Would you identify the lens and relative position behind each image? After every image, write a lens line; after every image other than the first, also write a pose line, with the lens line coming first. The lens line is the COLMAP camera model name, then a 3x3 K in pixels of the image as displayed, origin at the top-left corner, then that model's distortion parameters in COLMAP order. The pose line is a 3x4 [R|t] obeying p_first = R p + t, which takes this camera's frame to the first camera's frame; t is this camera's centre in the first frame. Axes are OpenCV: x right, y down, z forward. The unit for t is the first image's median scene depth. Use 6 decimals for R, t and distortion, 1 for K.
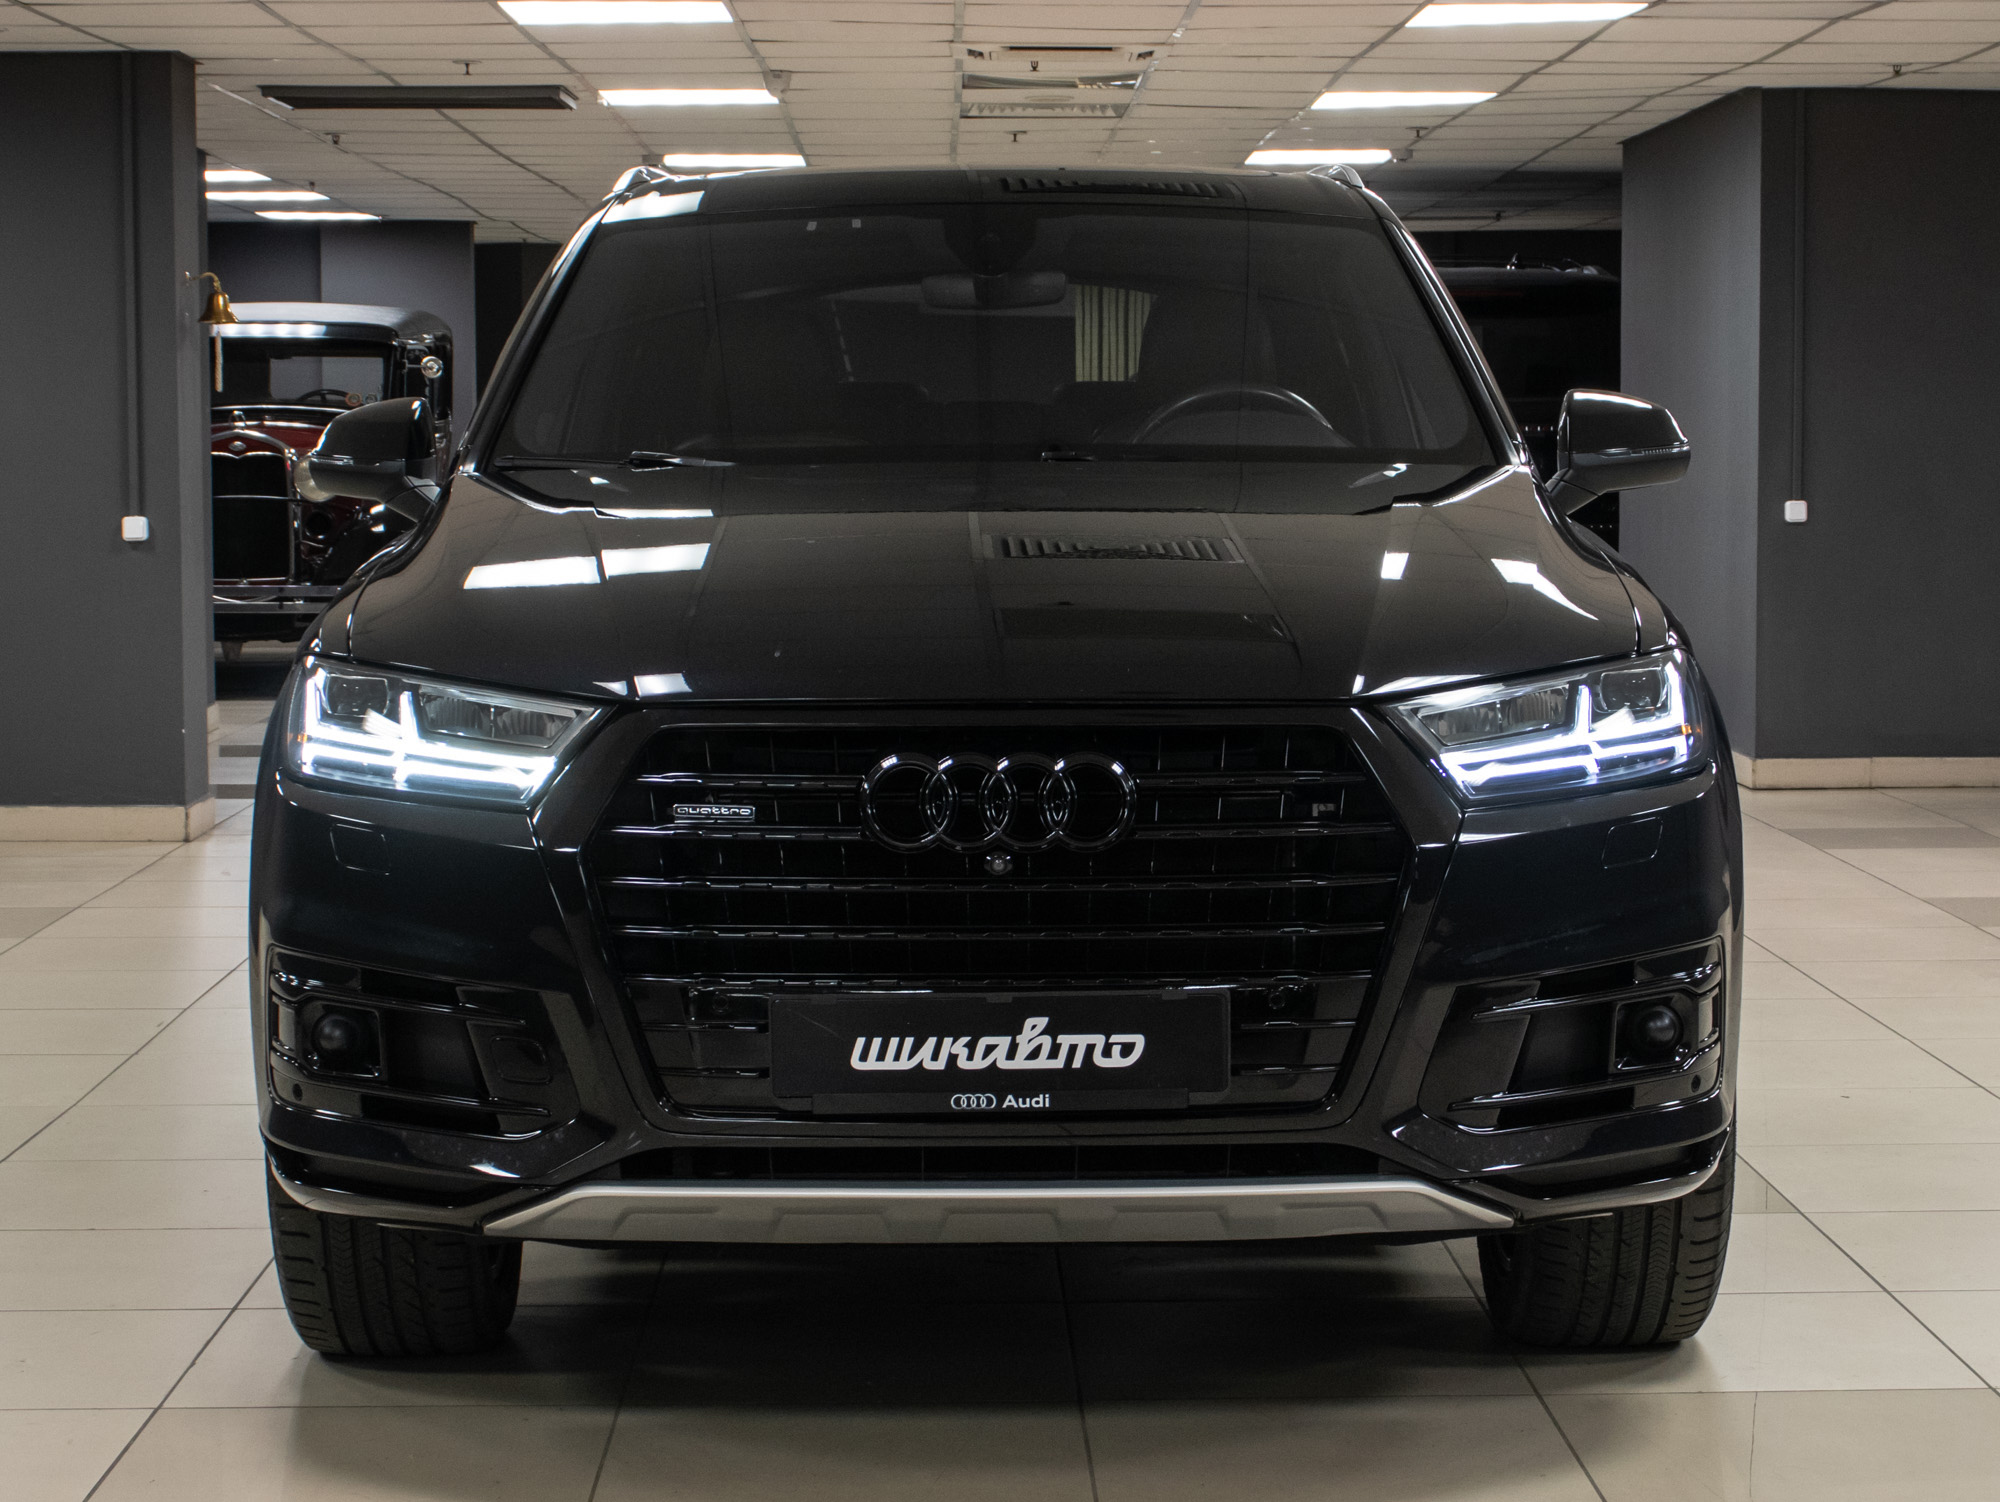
lens RADIAL K [[4097.1, 0, 1000.0], [0, 4097.1, 751.0], [0, 0, 1]] dist [0.059076, 0.321807]
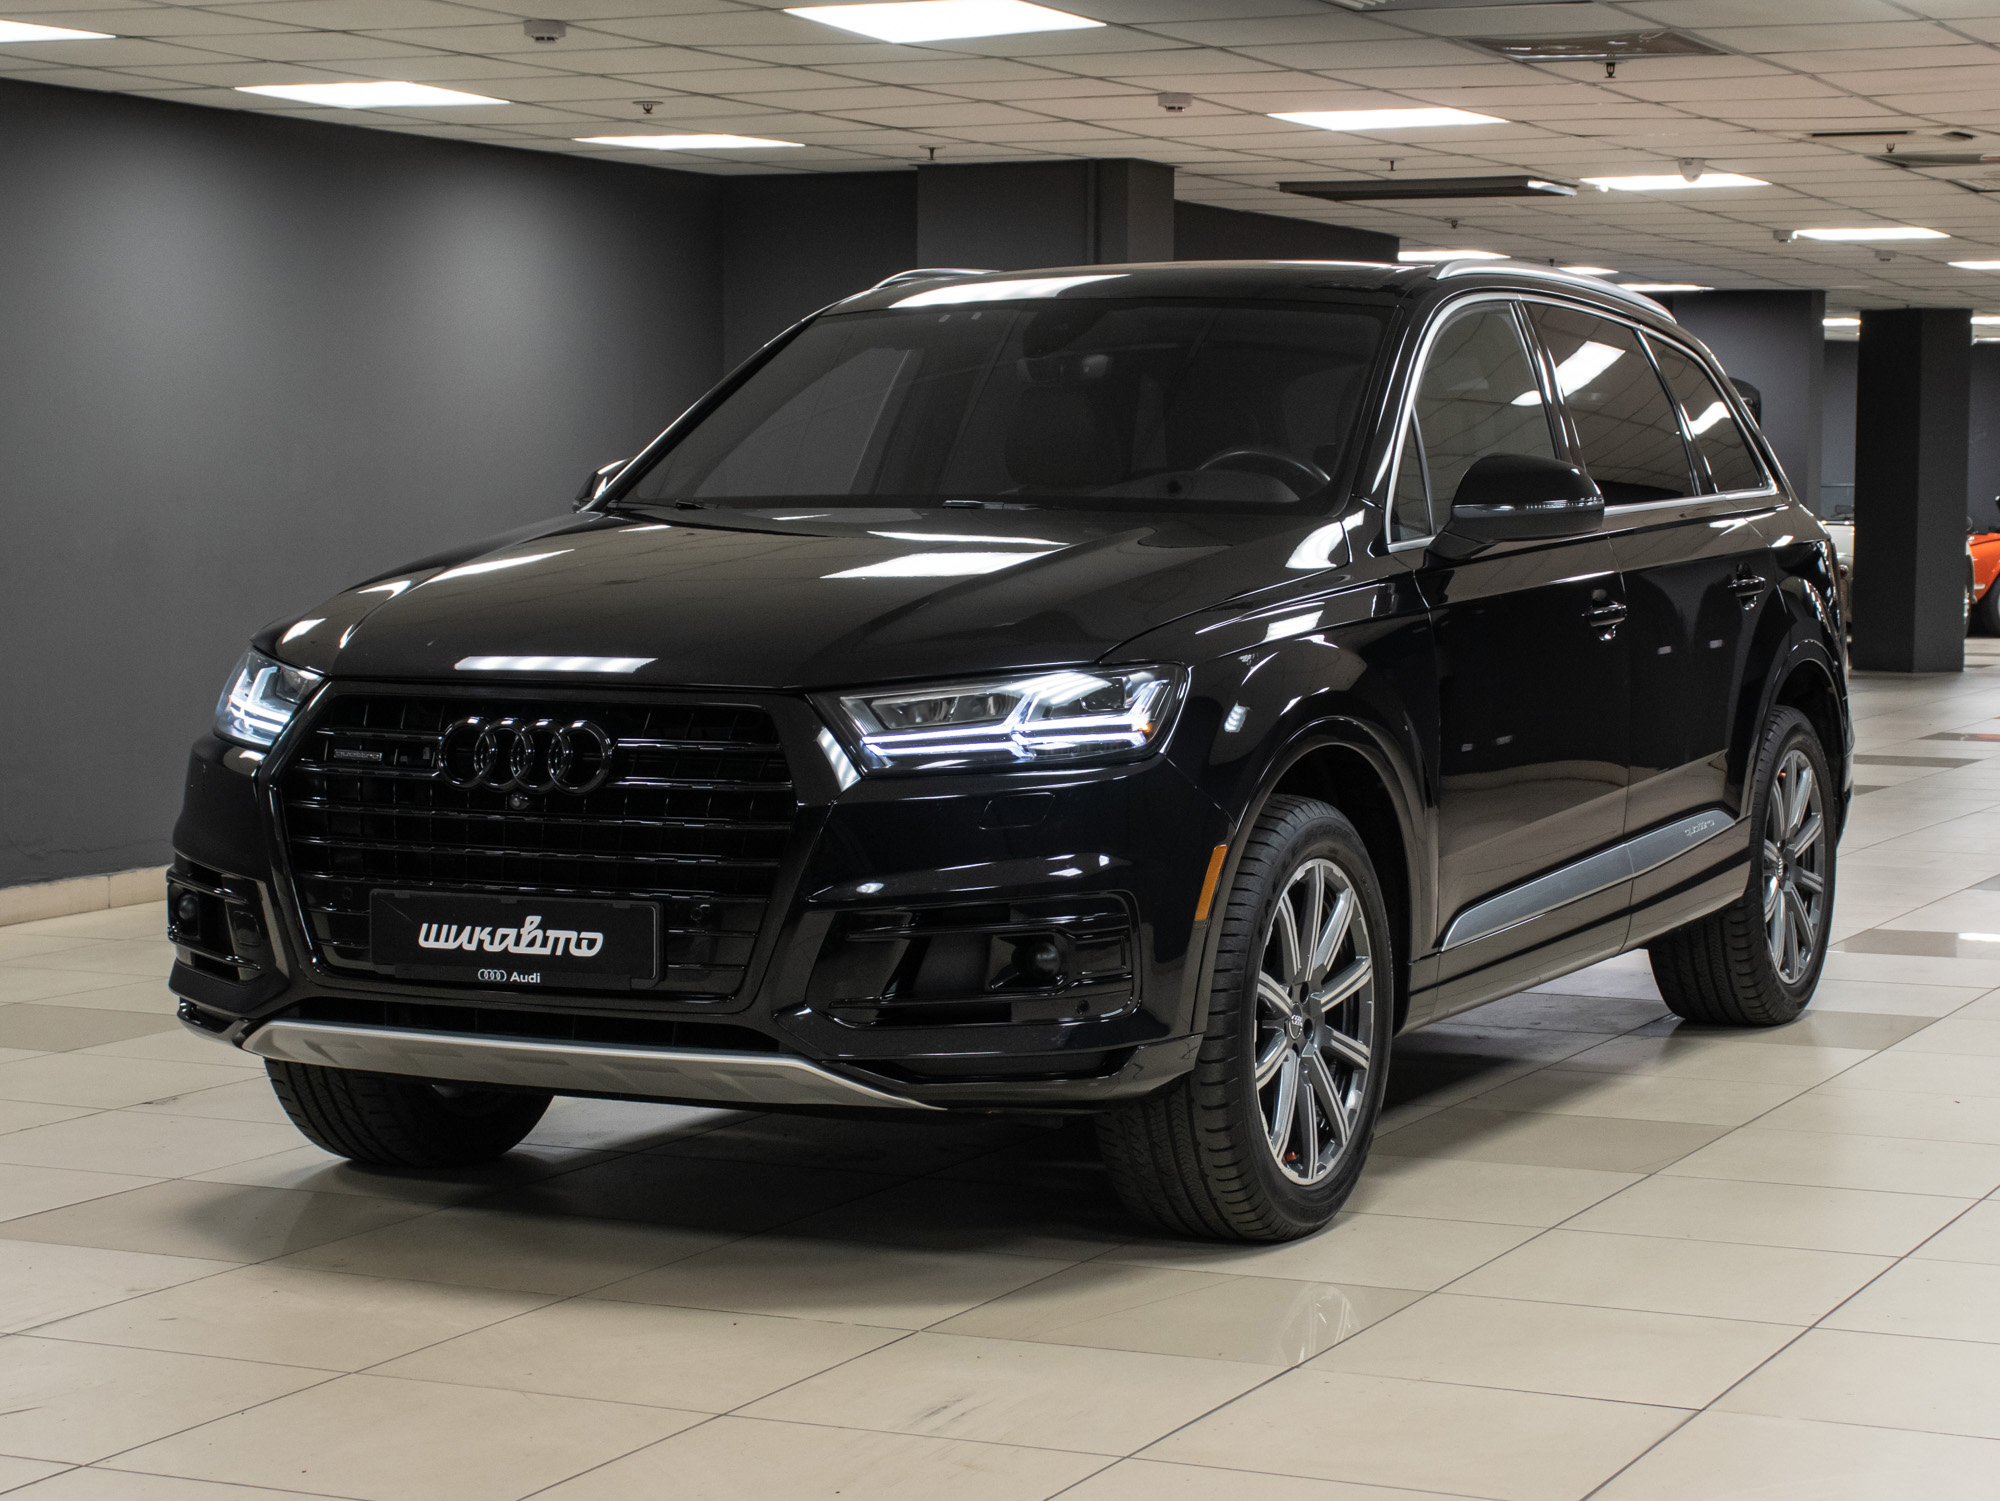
lens RADIAL K [[4105.7, 0, 1000.0], [0, 4105.7, 750.5], [0, 0, 1]] dist [-0.022284, 0.110270]
pose [[0.895421, 0.036569, -0.443716, 0.743145], [-0.042715, 0.999080, -0.003860, 0.009309], [0.443167, 0.022409, 0.896159, -0.143522]]
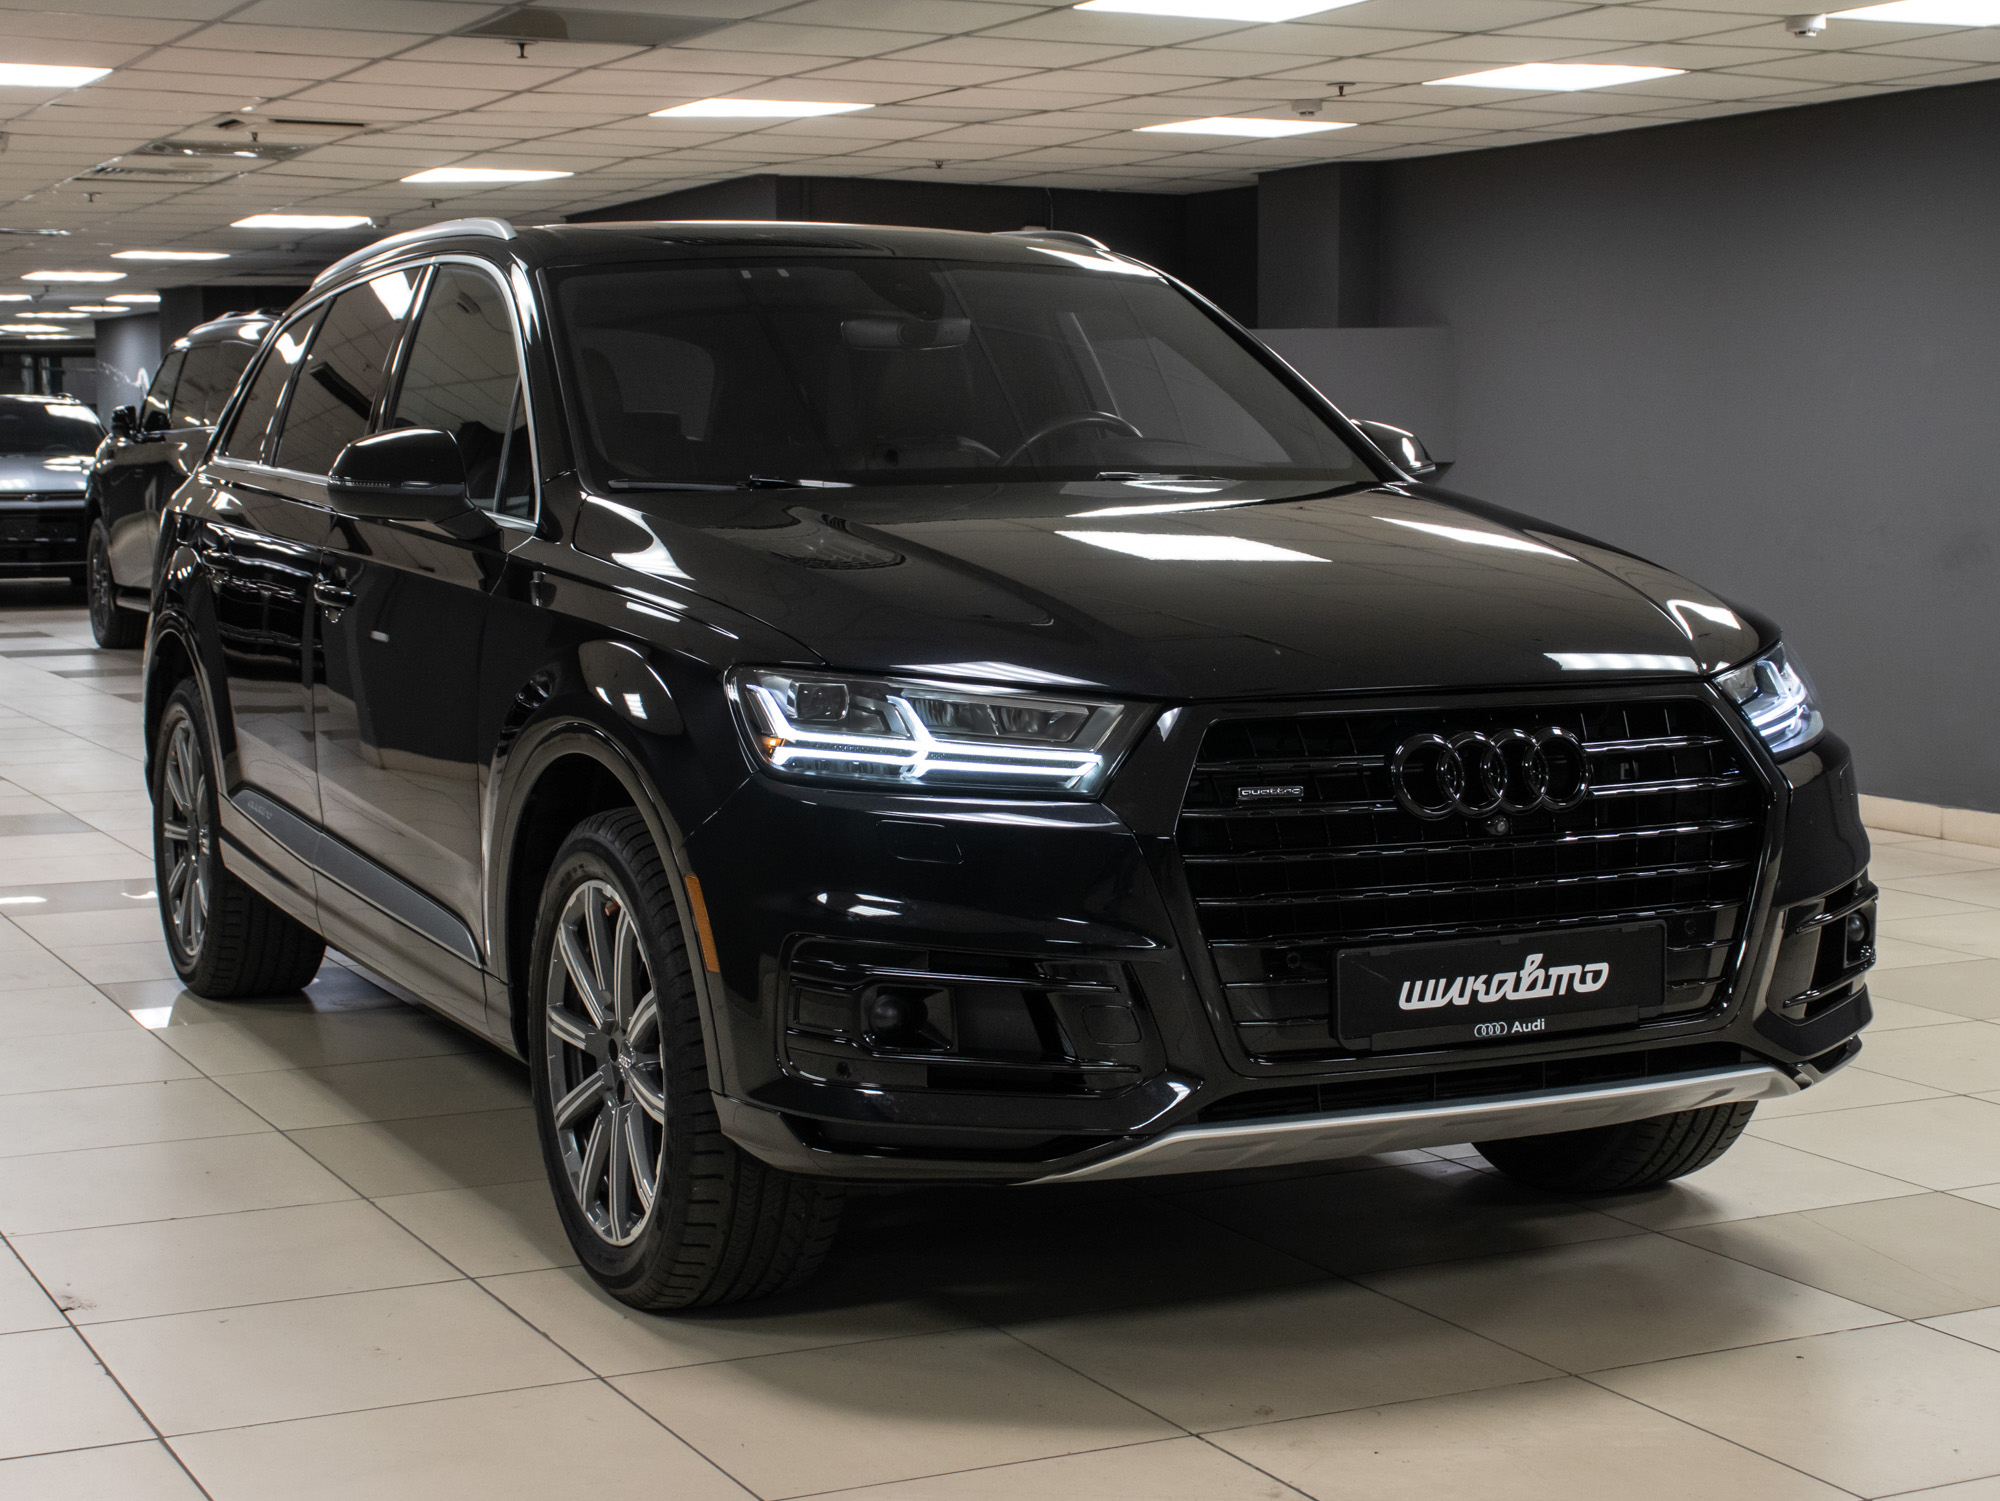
lens RADIAL K [[3265.0, 0, 1000.0], [0, 3265.0, 750.5], [0, 0, 1]] dist [0.027431, 0.103755]
pose [[0.904228, -0.040828, 0.425093, -0.525694], [0.035601, 0.999161, 0.020237, -0.017850], [-0.425563, -0.003165, 0.904923, 0.216493]]
